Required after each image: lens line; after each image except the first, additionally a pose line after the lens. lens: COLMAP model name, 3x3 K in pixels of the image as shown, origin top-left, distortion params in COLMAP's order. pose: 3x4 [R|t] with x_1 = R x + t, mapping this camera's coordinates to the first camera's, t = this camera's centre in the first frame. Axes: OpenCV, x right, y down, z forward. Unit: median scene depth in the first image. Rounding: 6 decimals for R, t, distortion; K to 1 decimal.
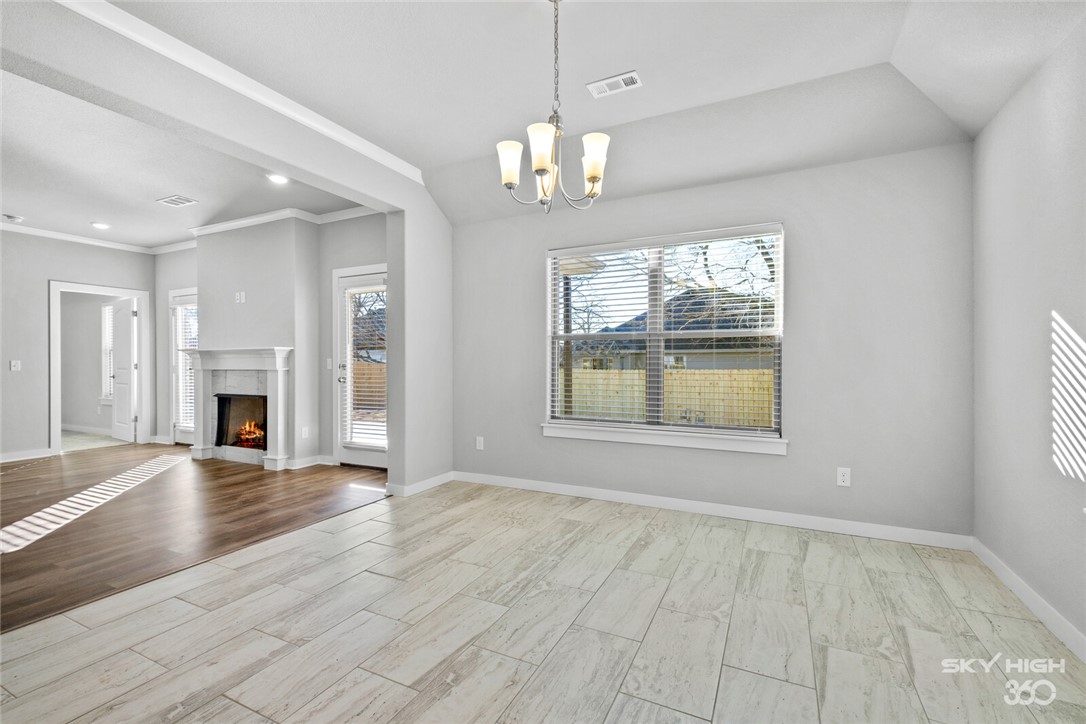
lens RADIAL K [[469.1, 0, 545.5], [0, 469.1, 356.5], [0, 0, 1]] dist [0.013800, -0.000668]
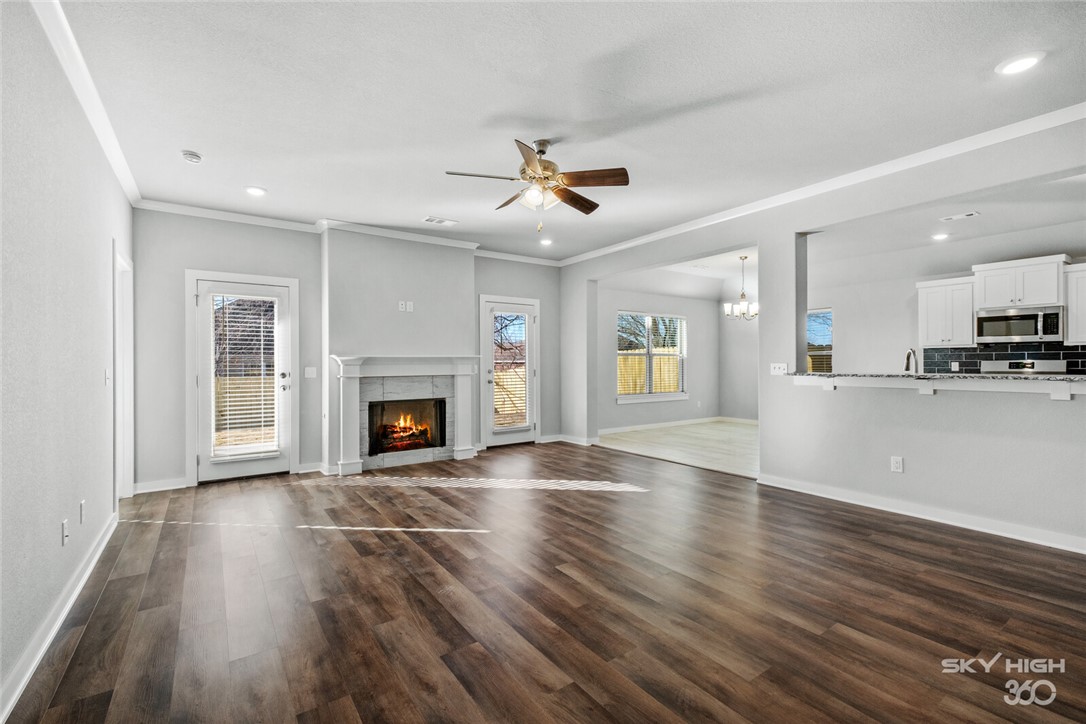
lens RADIAL K [[477.3, 0, 537.2], [0, 477.3, 360.6], [0, 0, 1]] dist [0.018419, -0.008603]
pose [[0.486646, 0.006800, 0.873573, -1.892717], [-0.002644, 0.999977, -0.006311, 0.000178], [-0.873595, 0.000762, 0.486652, 0.313799]]
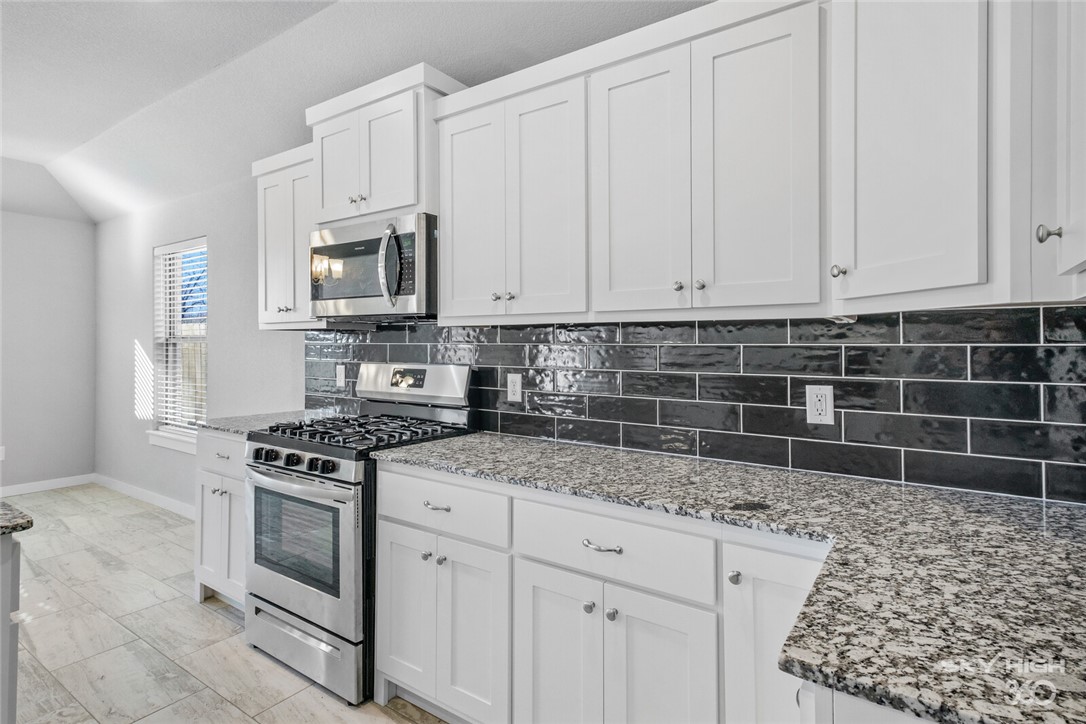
lens RADIAL K [[543.8, 0, 545.0], [0, 543.8, 349.5], [0, 0, 1]] dist [0.015195, -0.000224]
pose [[0.134112, 0.010586, 0.990910, -0.492977], [-0.016534, 0.999828, -0.008443, -0.029154], [-0.990828, -0.015251, 0.134263, -0.505338]]
